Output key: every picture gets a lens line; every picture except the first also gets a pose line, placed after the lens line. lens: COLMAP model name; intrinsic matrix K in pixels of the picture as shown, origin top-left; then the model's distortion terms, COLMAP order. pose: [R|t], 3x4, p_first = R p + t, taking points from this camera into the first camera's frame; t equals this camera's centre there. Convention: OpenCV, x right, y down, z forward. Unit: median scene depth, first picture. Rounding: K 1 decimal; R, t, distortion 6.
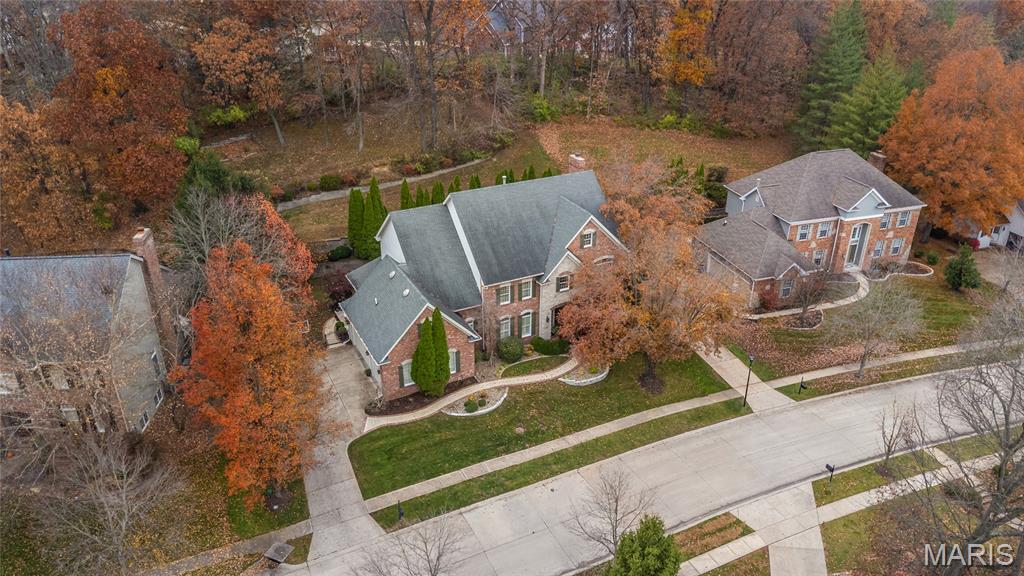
lens RADIAL K [[737.0, 0, 512.0], [0, 737.0, 282.6], [0, 0, 1]] dist [0.014551, -0.011539]
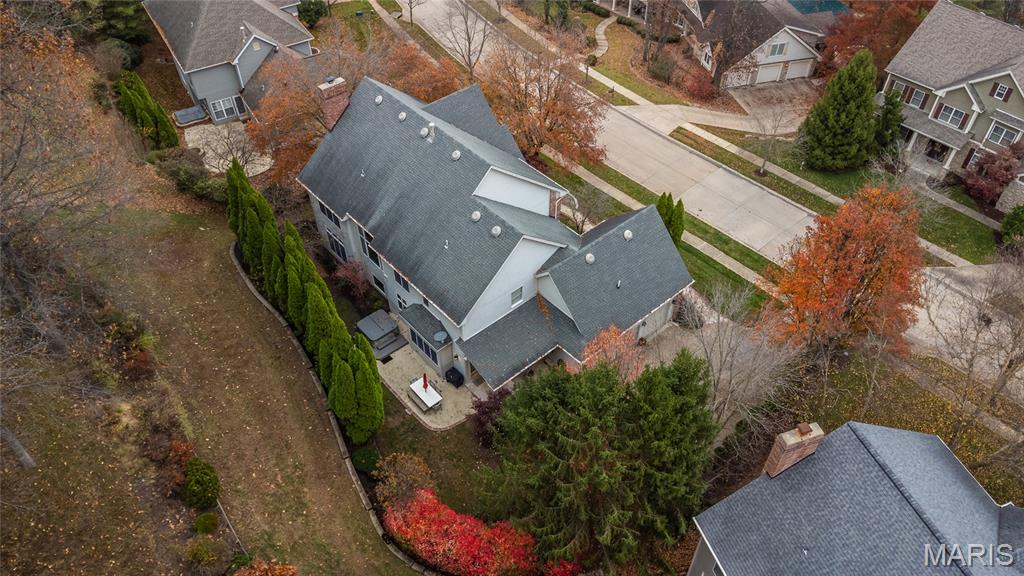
lens RADIAL K [[737.0, 0, 510.9], [0, 737.0, 280.8], [0, 0, 1]] dist [0.014551, -0.011539]
pose [[-0.245964, -0.684002, 0.686762, -0.658514], [0.440596, 0.552199, 0.707779, -0.556844], [-0.863352, 0.476673, 0.165548, 0.906483]]
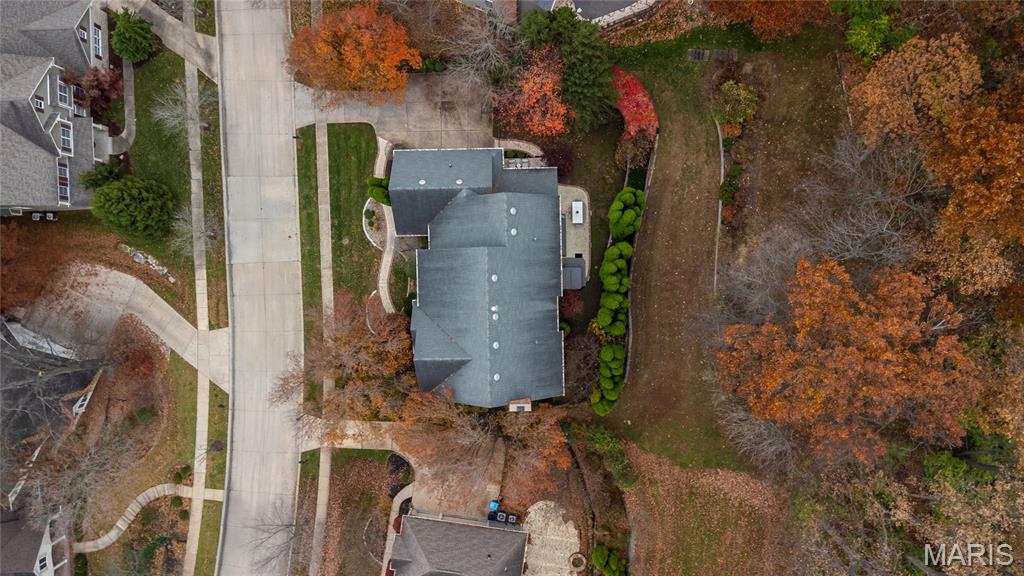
lens RADIAL K [[737.0, 0, 513.1], [0, 737.0, 283.6], [0, 0, 1]] dist [0.014551, -0.011539]
pose [[-0.430852, 0.902153, 0.022042, -0.075606], [-0.398724, -0.212222, 0.892178, -1.059854], [0.809559, 0.375608, 0.451146, 0.574132]]
